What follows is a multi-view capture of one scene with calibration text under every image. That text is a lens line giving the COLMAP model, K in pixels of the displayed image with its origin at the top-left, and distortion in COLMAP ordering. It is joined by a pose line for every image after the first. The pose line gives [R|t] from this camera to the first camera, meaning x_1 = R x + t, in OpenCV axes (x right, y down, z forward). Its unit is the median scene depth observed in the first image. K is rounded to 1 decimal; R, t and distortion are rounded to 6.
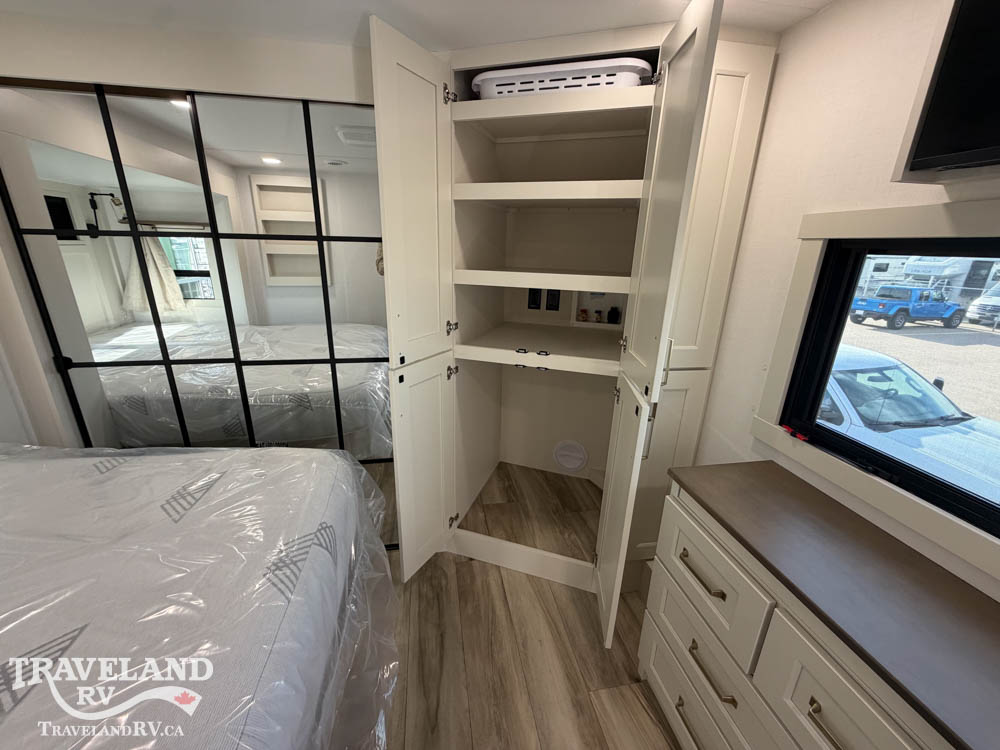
lens RADIAL K [[397.0, 0, 496.8], [0, 397.0, 374.3], [0, 0, 1]] dist [-0.000590, 0.000162]
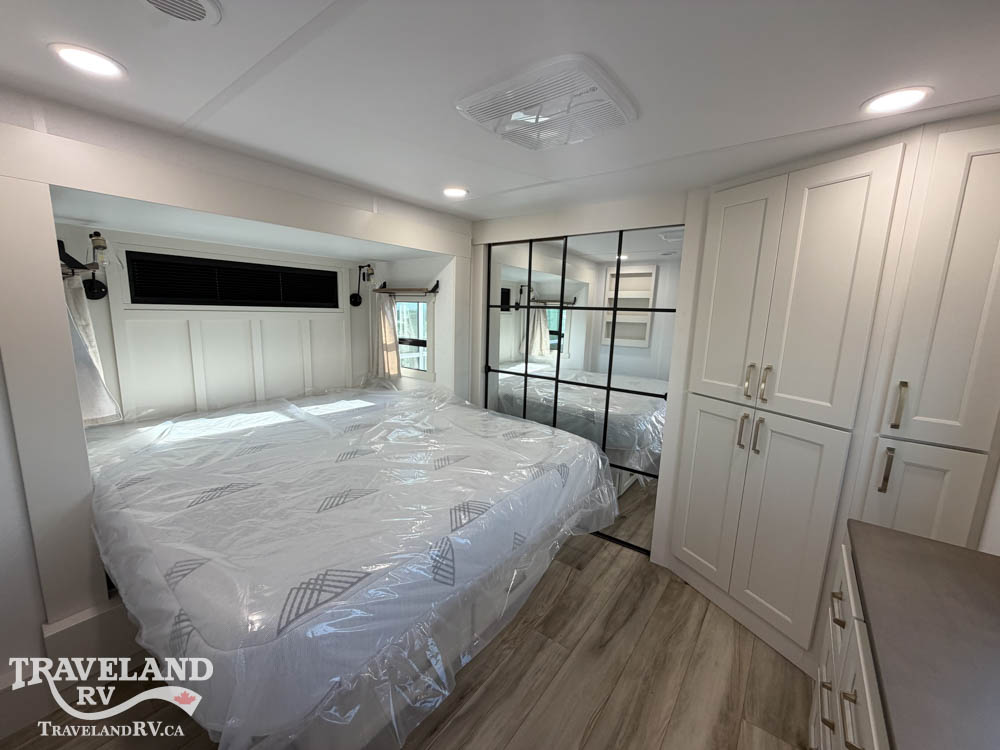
lens RADIAL K [[397.0, 0, 493.6], [0, 397.0, 372.4], [0, 0, 1]] dist [-0.000590, 0.000162]
pose [[0.672027, 0.112337, -0.731957, 0.323844], [-0.240313, 0.968016, -0.072070, 0.103023], [0.700450, 0.224332, 0.677529, -0.271446]]
